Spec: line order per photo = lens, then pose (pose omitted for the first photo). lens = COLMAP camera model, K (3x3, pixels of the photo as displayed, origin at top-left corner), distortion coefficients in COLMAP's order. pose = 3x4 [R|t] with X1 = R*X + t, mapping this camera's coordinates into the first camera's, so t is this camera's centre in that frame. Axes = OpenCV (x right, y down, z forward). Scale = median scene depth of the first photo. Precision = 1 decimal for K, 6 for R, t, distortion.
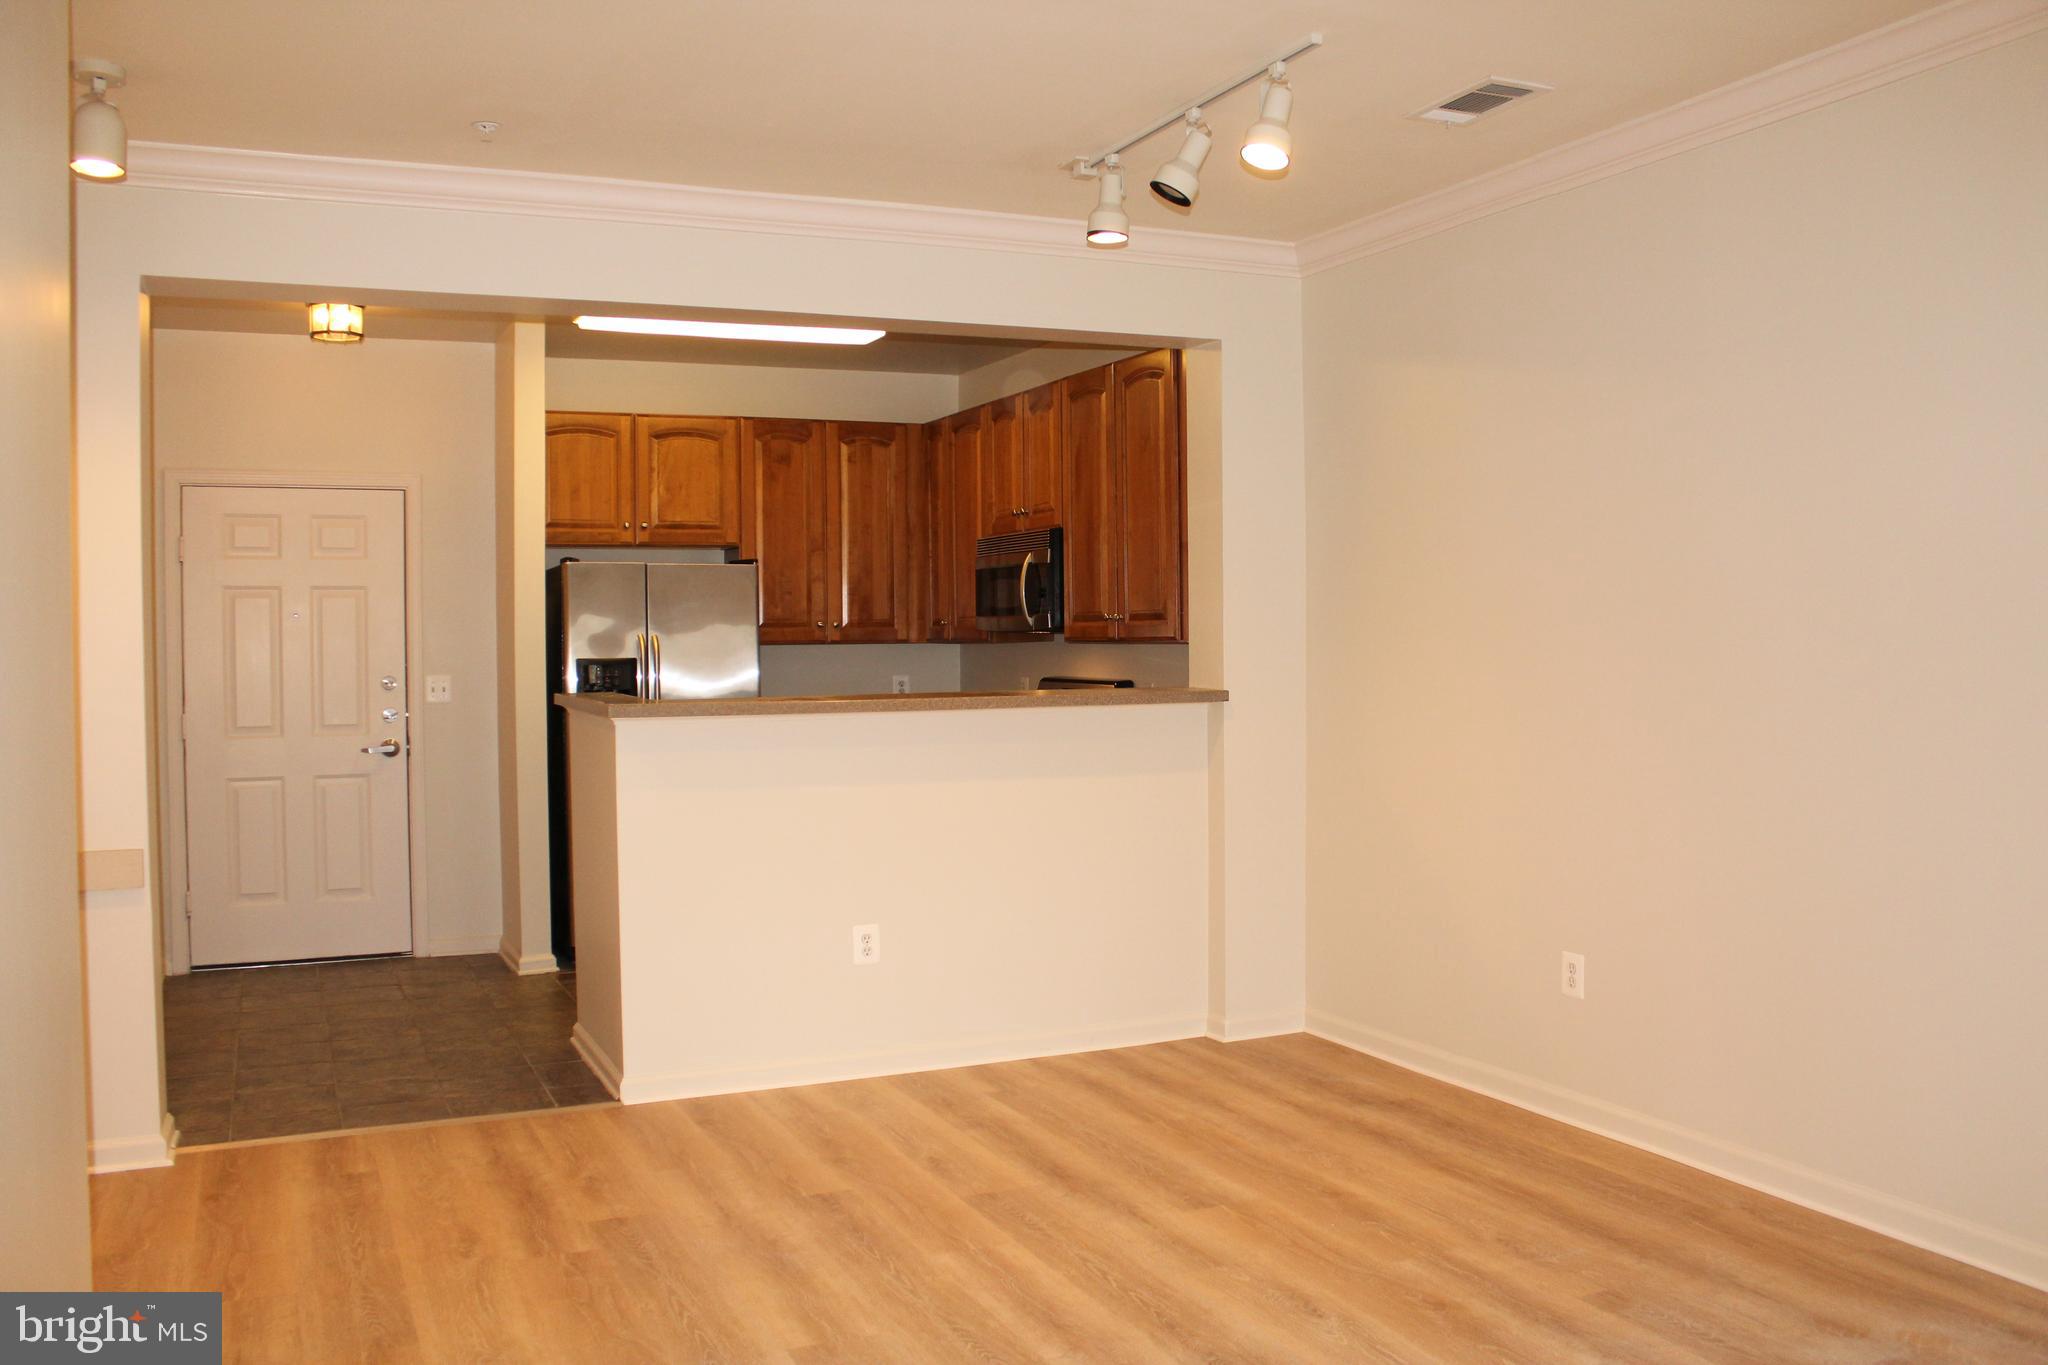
lens RADIAL K [[1714.6, 0, 1007.2], [0, 1714.6, 686.3], [0, 0, 1]] dist [-0.169904, 0.150873]
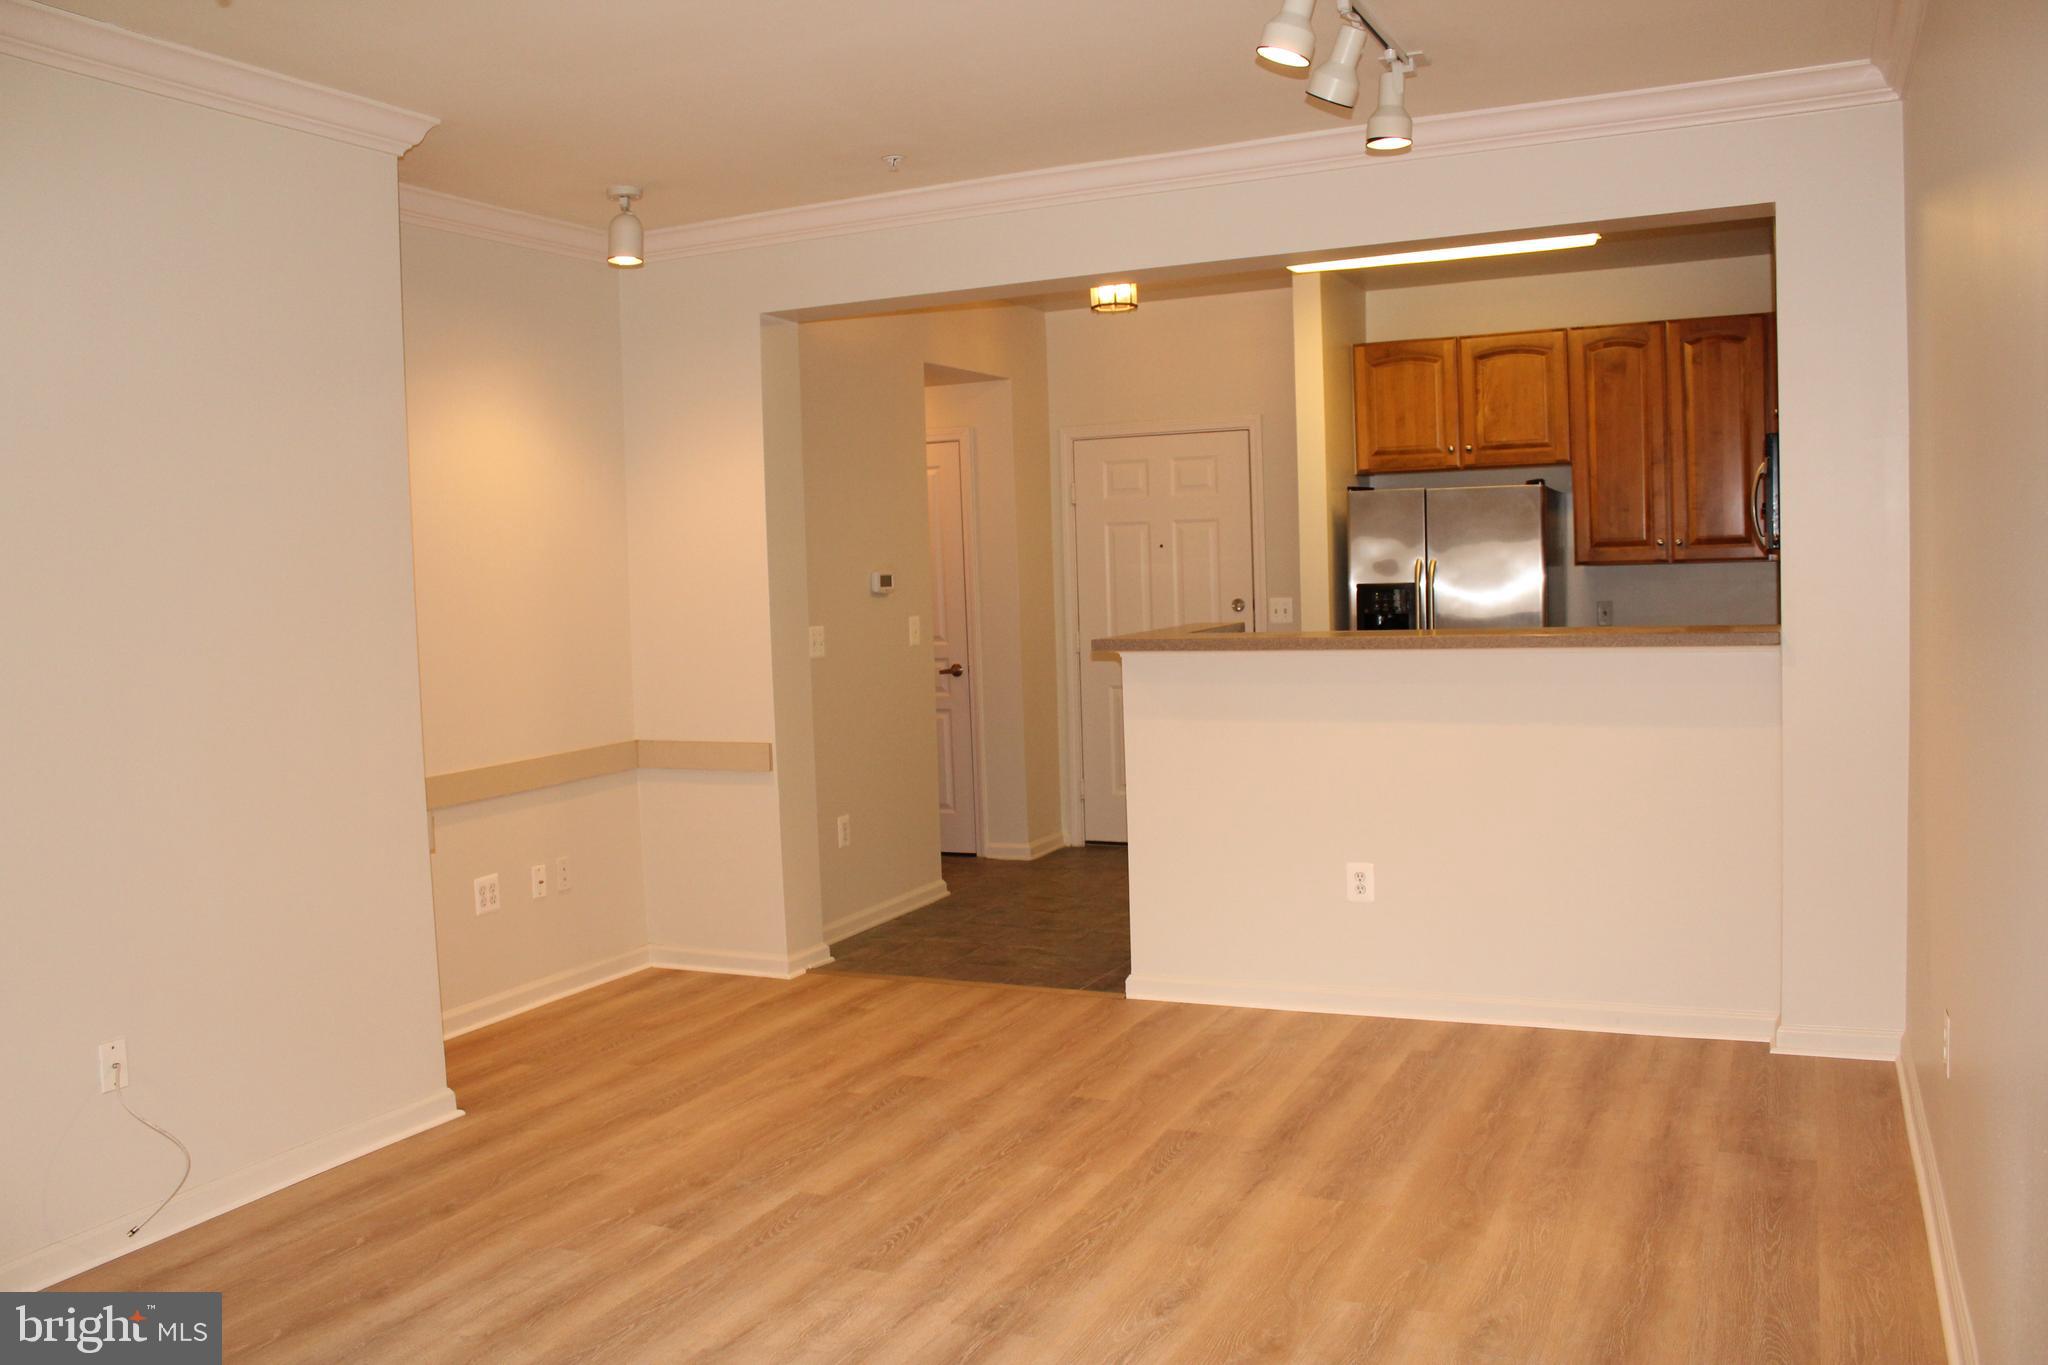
lens RADIAL K [[1714.6, 0, 1017.0], [0, 1714.6, 684.3], [0, 0, 1]] dist [-0.169904, 0.150873]
pose [[0.644328, 0.040552, -0.763673, 0.593174], [0.007746, 0.998196, 0.059541, -0.026608], [0.764710, -0.044280, 0.642852, 0.237416]]
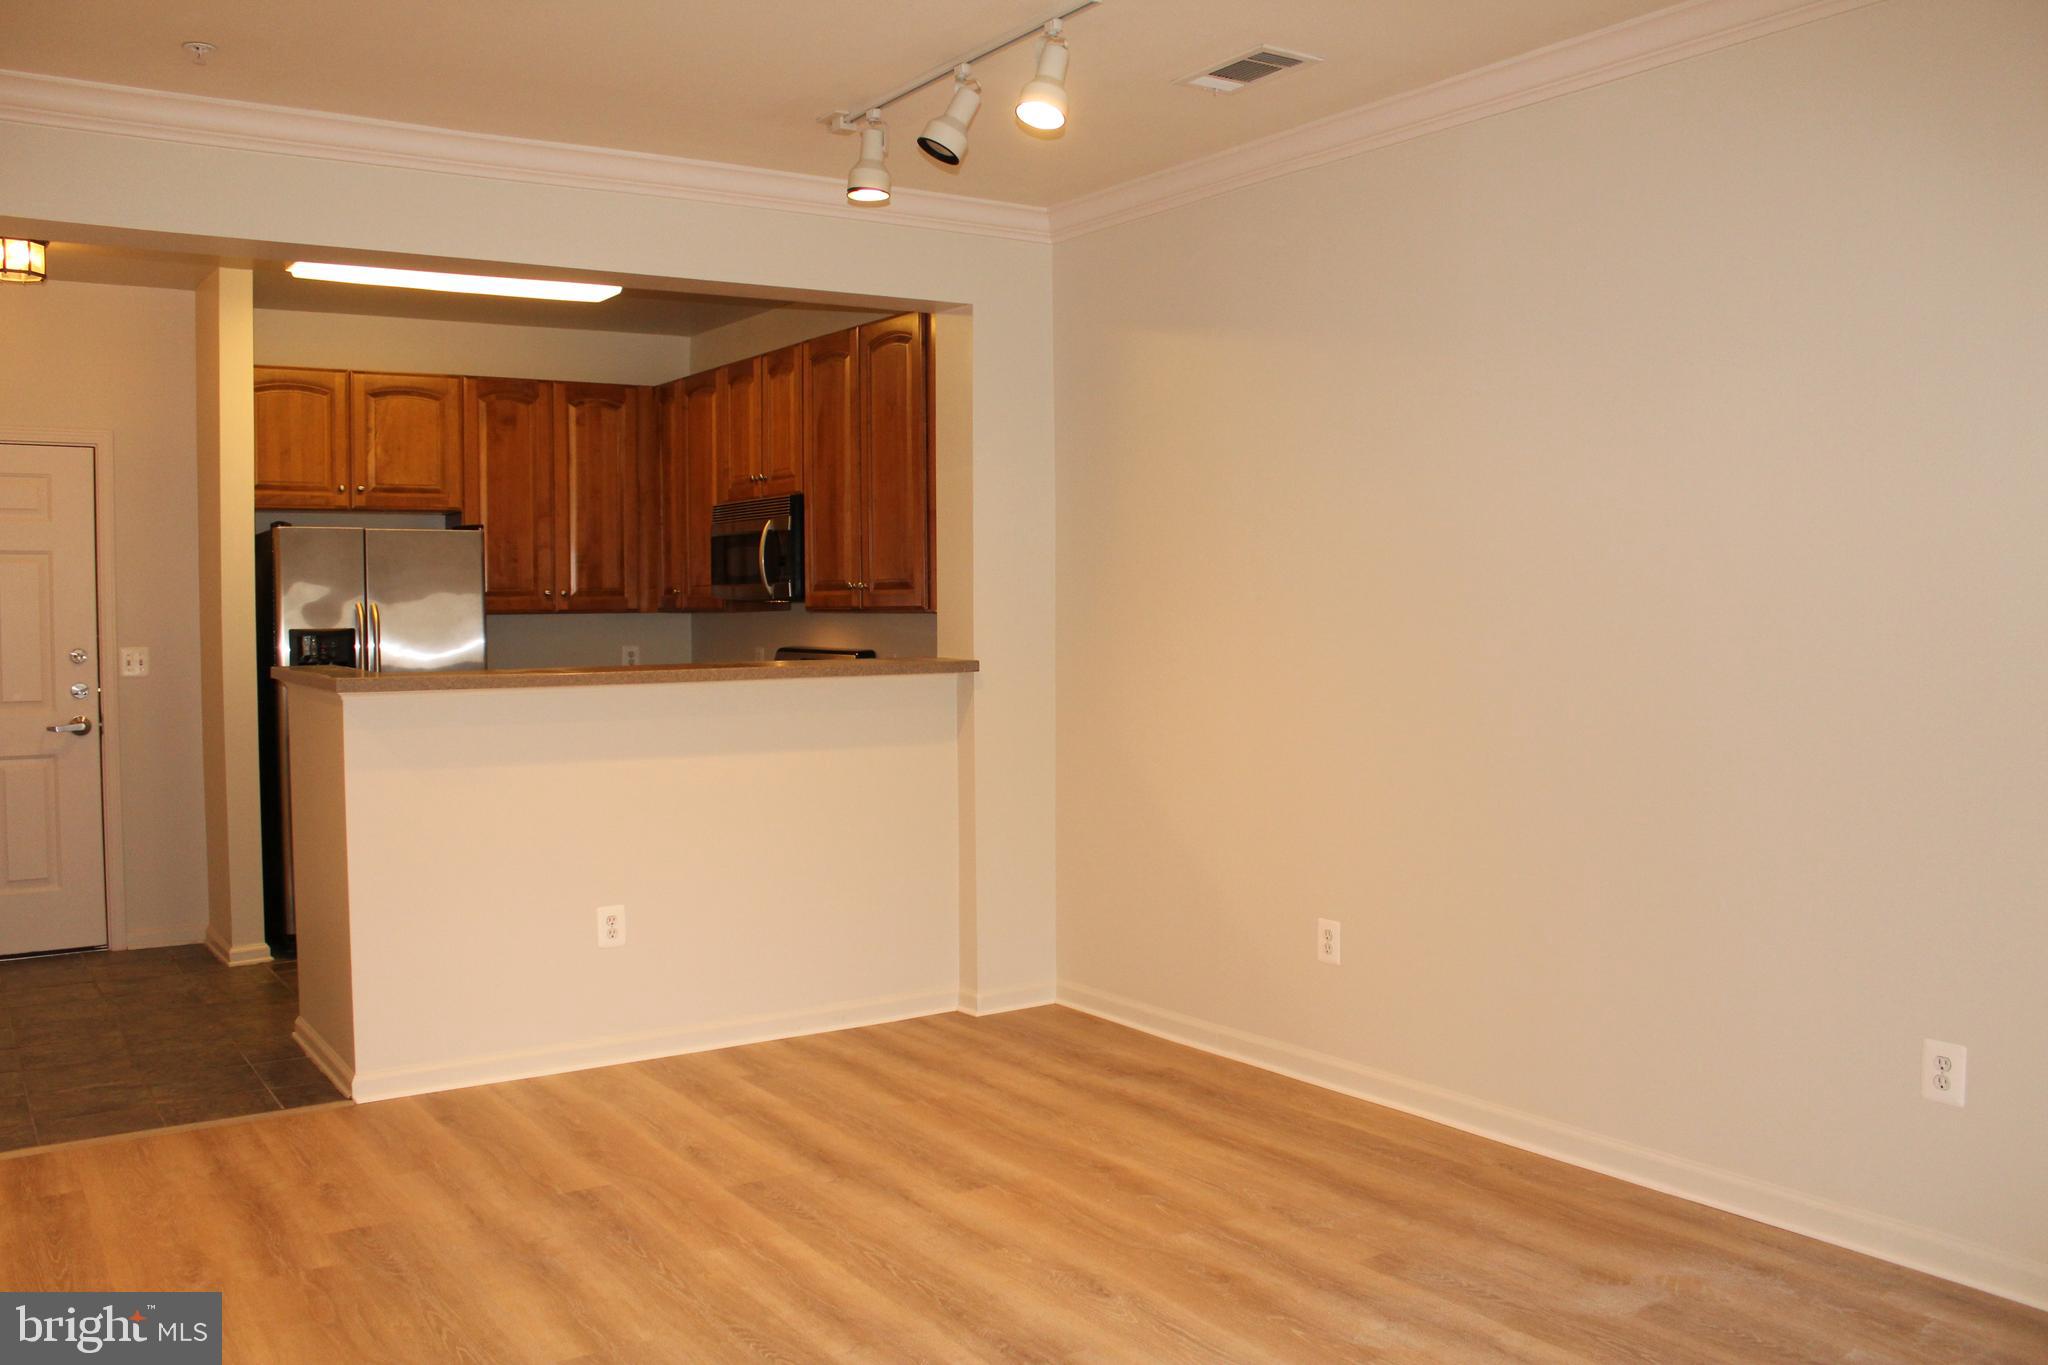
lens RADIAL K [[1714.6, 0, 1013.1], [0, 1714.6, 685.3], [0, 0, 1]] dist [-0.169904, 0.150873]
pose [[0.985099, -0.005358, 0.171907, -0.025114], [0.002343, 0.999840, 0.017736, -0.001006], [-0.171975, -0.017069, 0.984953, 0.026027]]
